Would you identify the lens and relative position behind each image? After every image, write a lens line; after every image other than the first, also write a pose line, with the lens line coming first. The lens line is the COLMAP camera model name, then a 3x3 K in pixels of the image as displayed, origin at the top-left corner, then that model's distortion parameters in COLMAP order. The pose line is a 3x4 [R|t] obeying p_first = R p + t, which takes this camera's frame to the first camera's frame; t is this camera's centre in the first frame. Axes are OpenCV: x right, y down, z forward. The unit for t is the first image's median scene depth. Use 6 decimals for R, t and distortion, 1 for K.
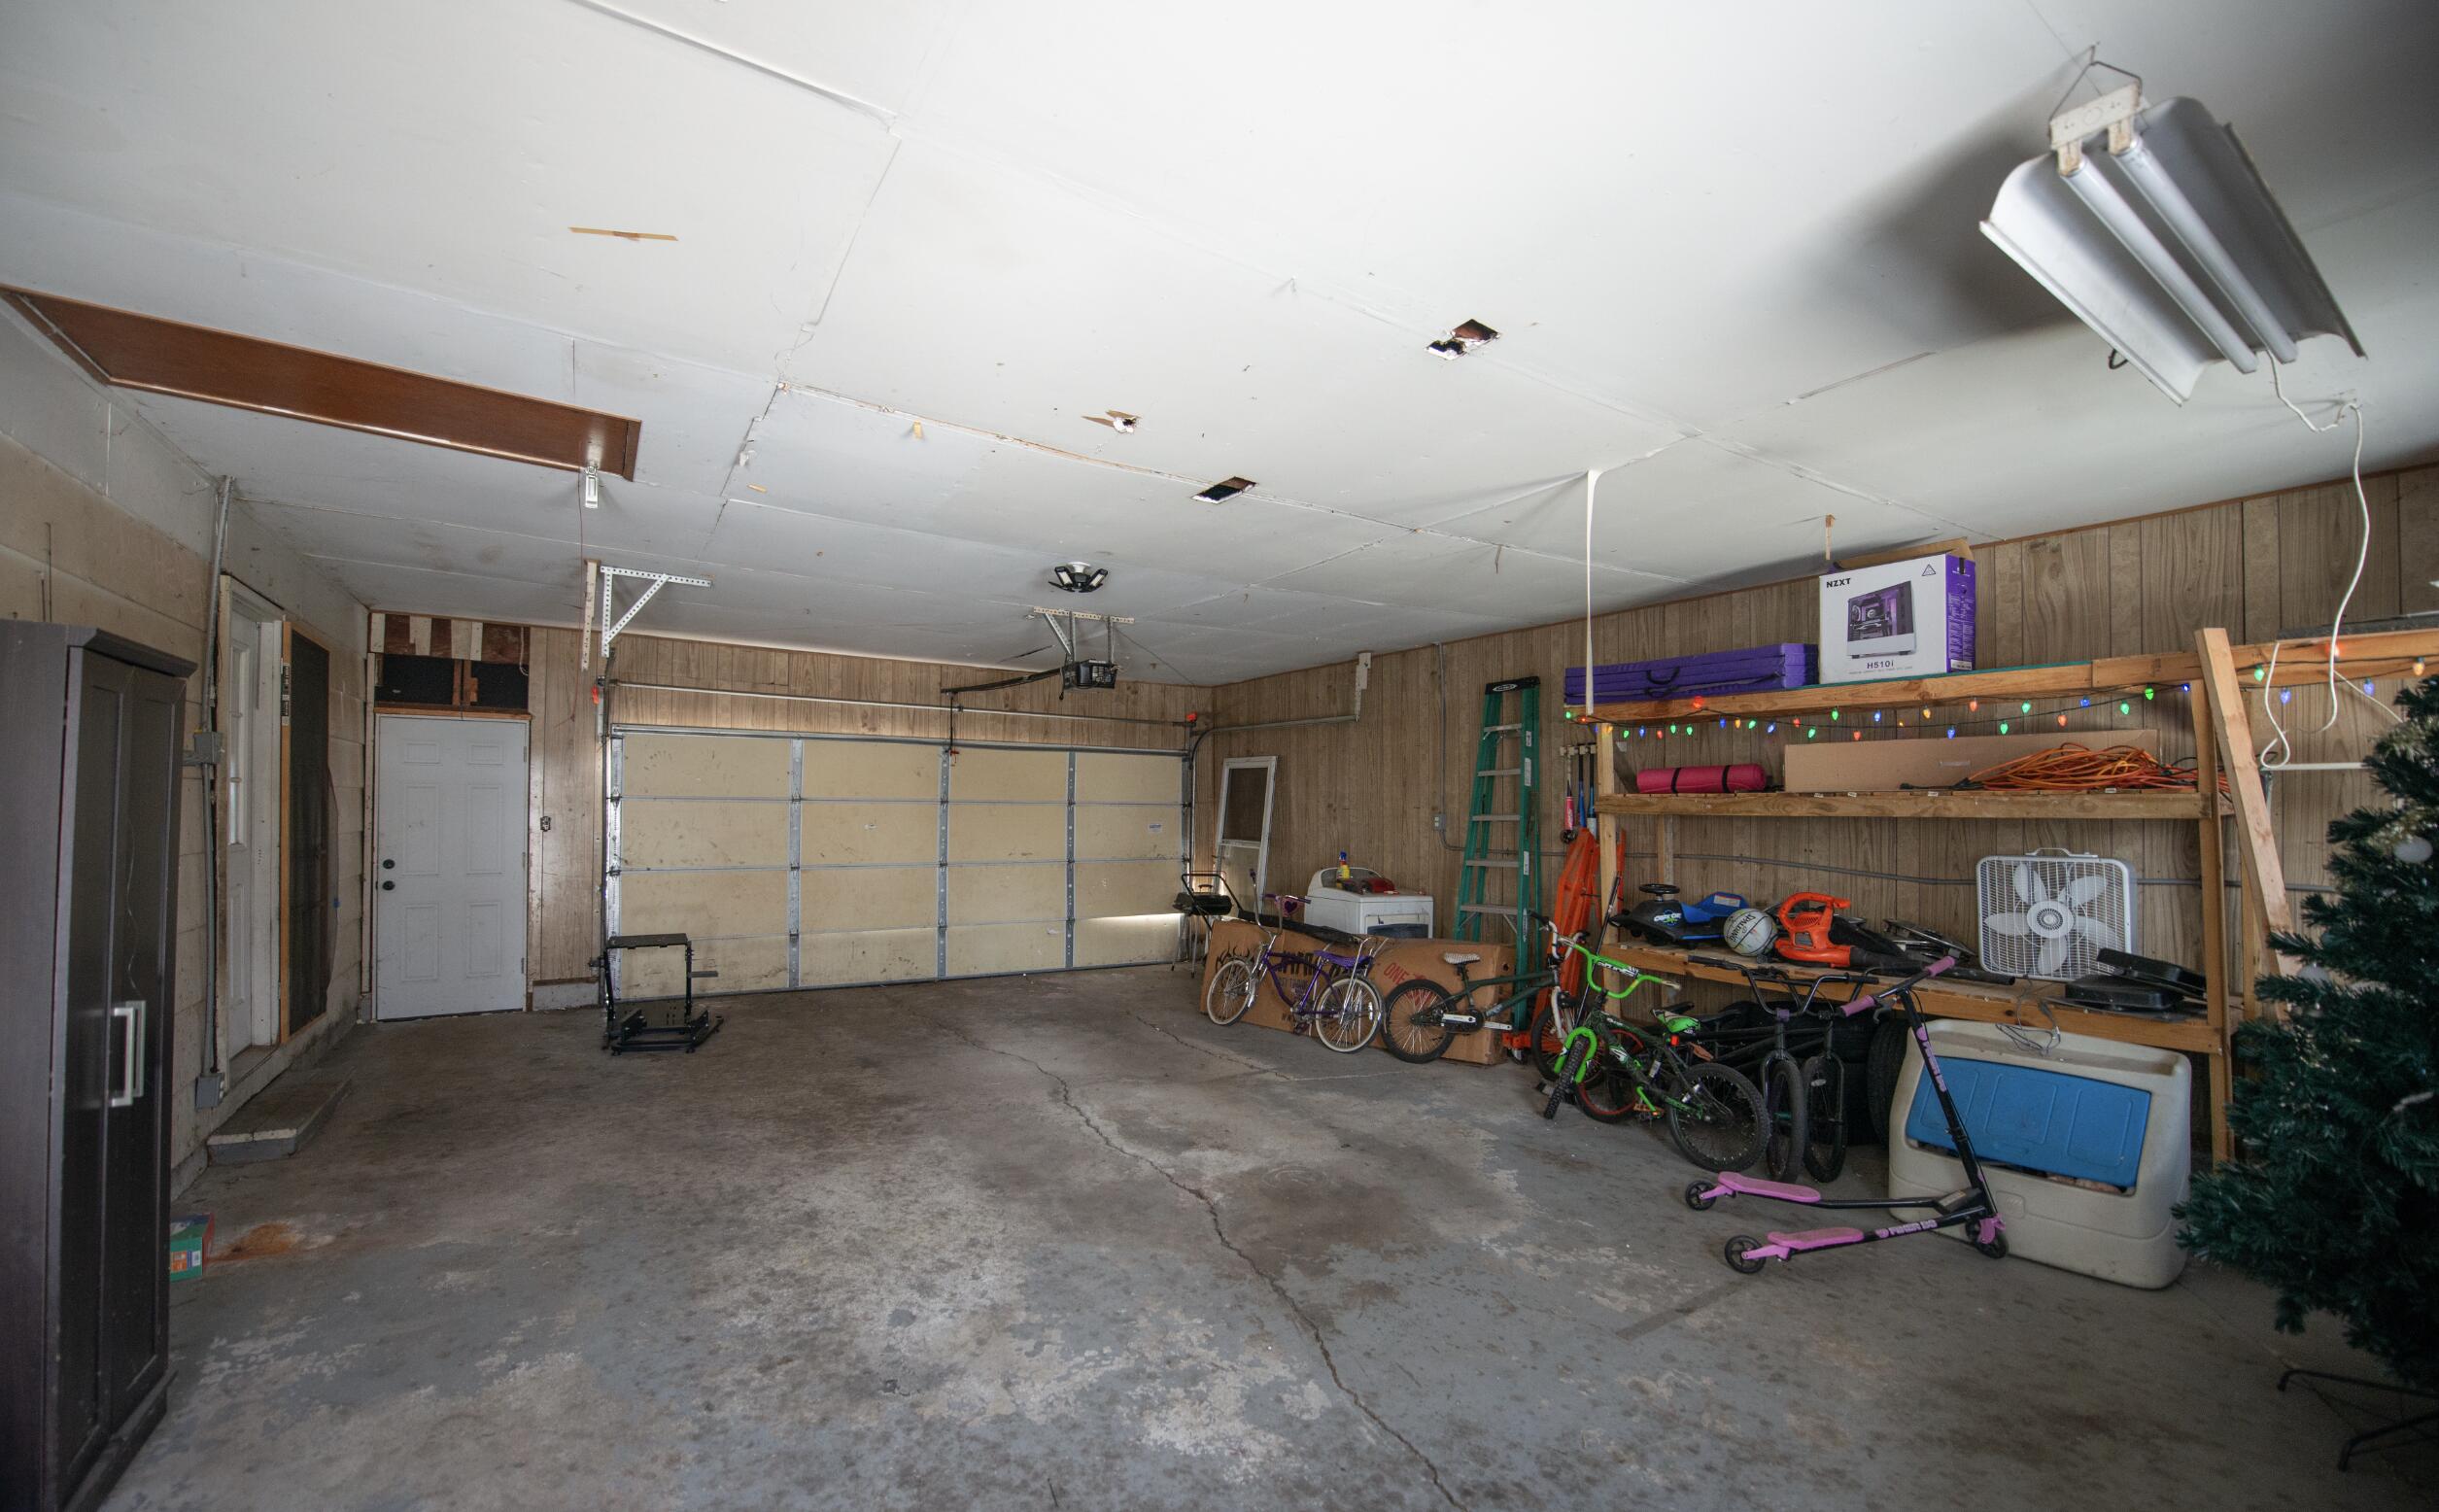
lens RADIAL K [[976.2, 0, 1220.0], [0, 976.2, 796.8], [0, 0, 1]] dist [-0.017083, -0.000208]
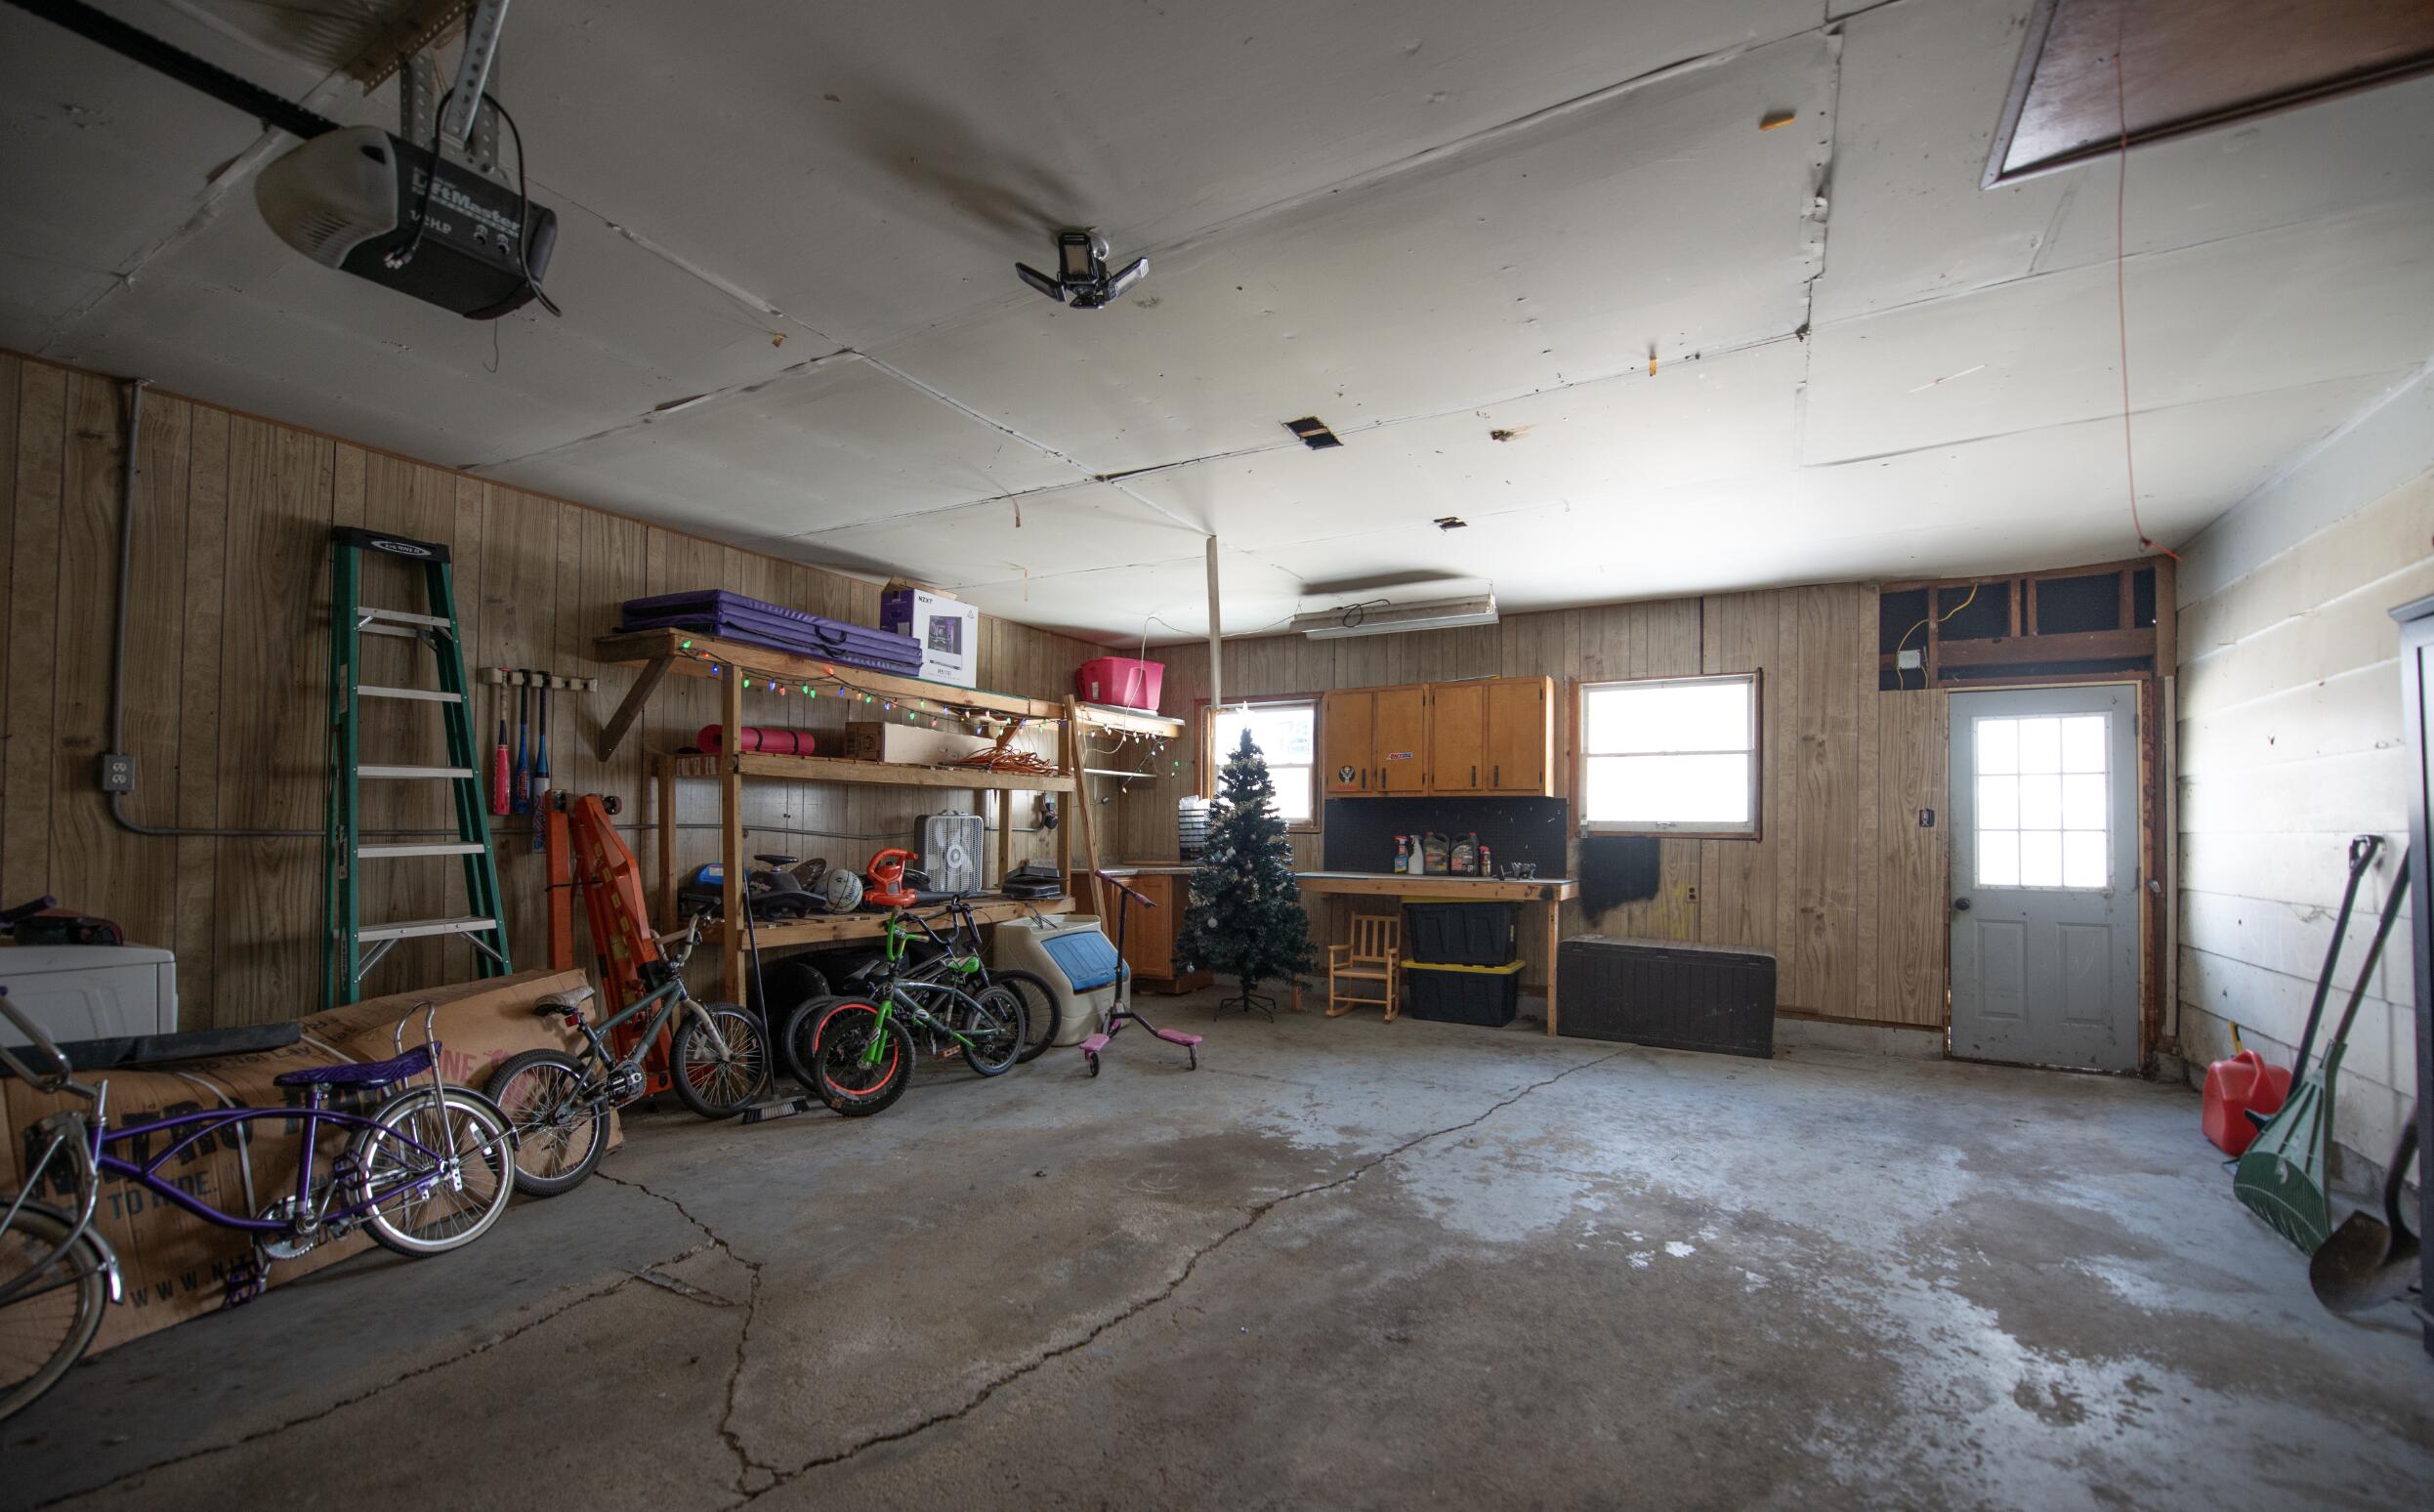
lens RADIAL K [[974.2, 0, 1217.5], [0, 974.2, 796.7], [0, 0, 1]] dist [-0.017083, -0.000208]
pose [[-0.455011, 0.011422, 0.890413, -0.692497], [-0.025352, 0.999346, -0.025775, 0.061237], [-0.890125, -0.034302, -0.454424, 1.293117]]
